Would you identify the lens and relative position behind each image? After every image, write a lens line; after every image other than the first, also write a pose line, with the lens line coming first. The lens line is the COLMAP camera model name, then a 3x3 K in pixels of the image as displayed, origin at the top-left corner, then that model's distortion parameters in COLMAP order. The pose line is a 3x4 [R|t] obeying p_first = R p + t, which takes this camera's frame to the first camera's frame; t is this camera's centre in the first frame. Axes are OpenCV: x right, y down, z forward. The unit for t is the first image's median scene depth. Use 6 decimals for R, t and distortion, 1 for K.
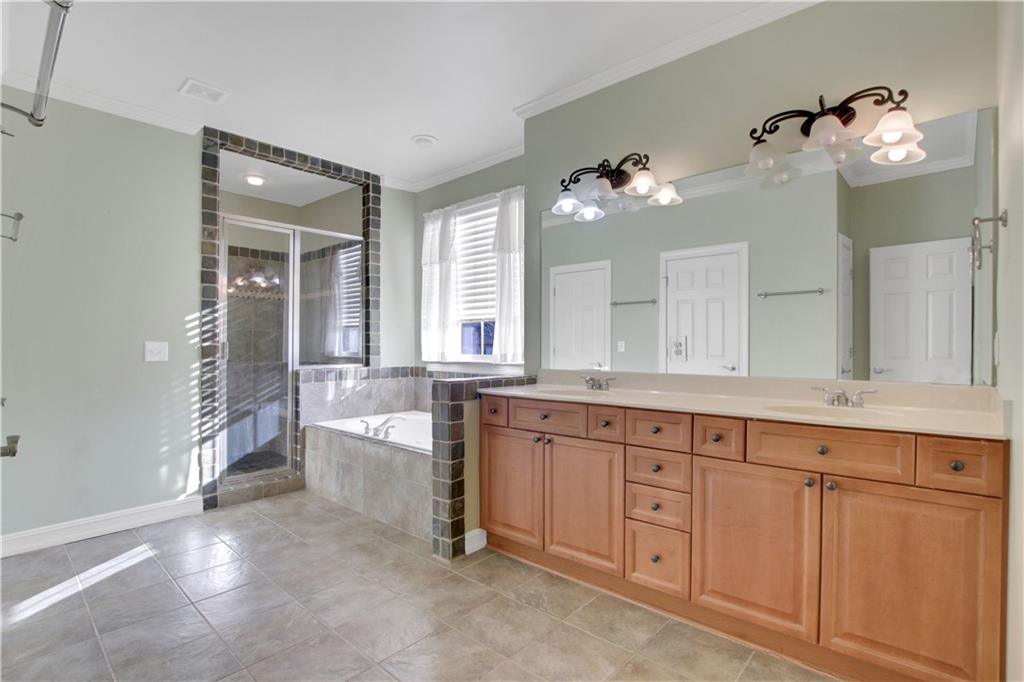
lens RADIAL K [[492.9, 0, 517.1], [0, 492.9, 336.6], [0, 0, 1]] dist [-0.035747, 0.006796]
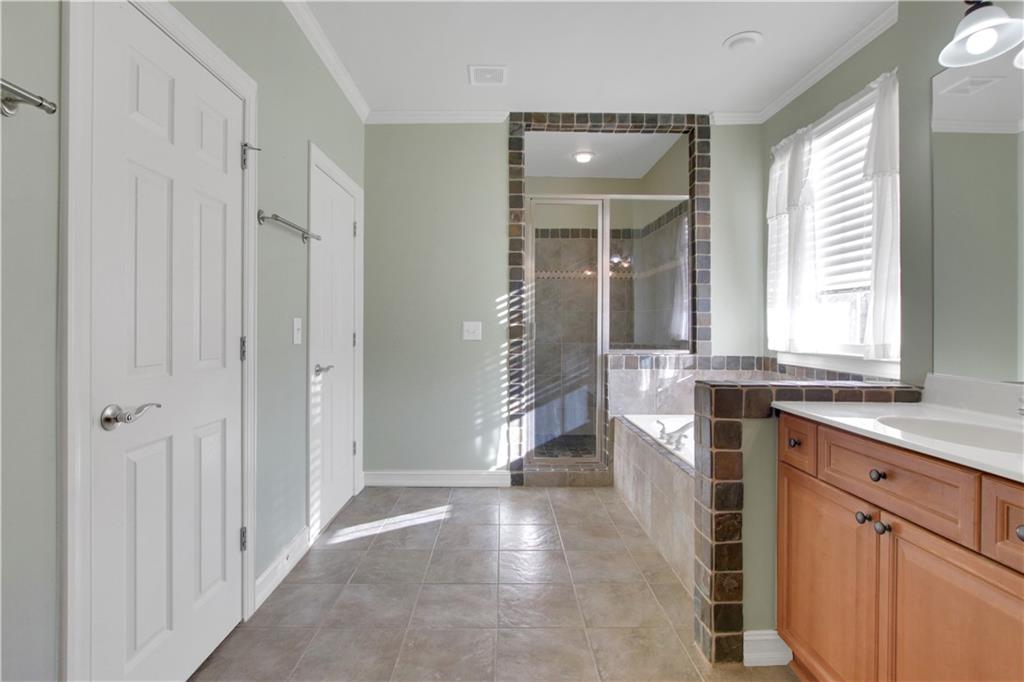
lens RADIAL K [[492.9, 0, 497.2], [0, 492.9, 321.8], [0, 0, 1]] dist [-0.035747, 0.006796]
pose [[0.657967, 0.002768, -0.753041, 0.113919], [0.000966, 0.999989, 0.004520, 0.004961], [0.753046, -0.003702, 0.657958, 0.278119]]
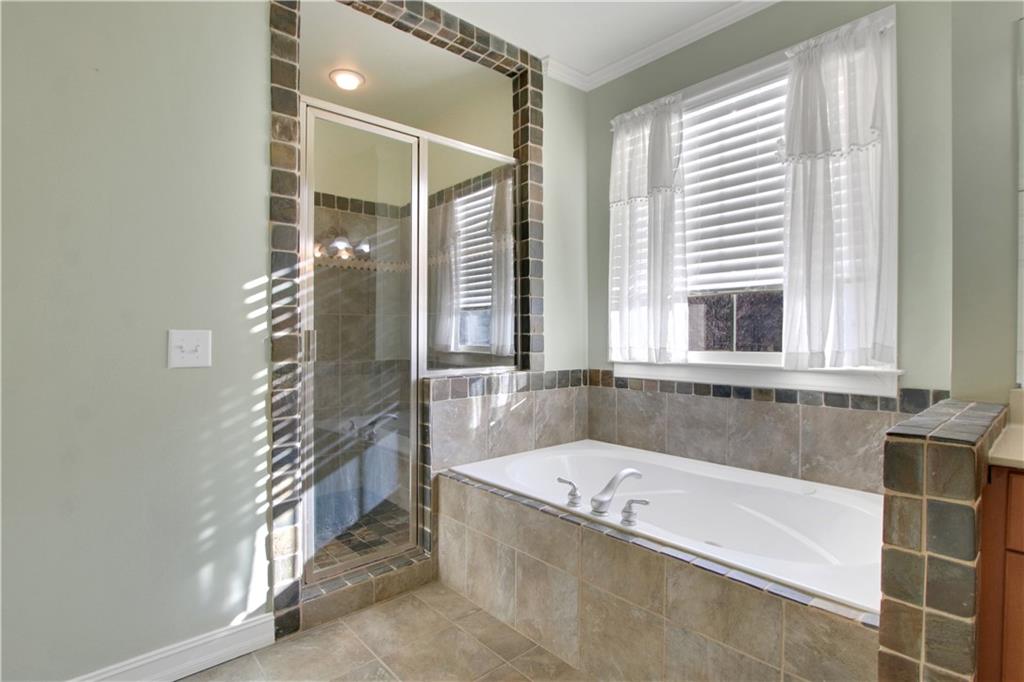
lens RADIAL K [[513.3, 0, 504.9], [0, 513.3, 331.3], [0, 0, 1]] dist [-0.019012, 0.000535]
pose [[0.989795, -0.003153, -0.142462, -0.297928], [0.004358, 0.999957, 0.008146, 0.008622], [0.142431, -0.008684, 0.989767, 0.453548]]
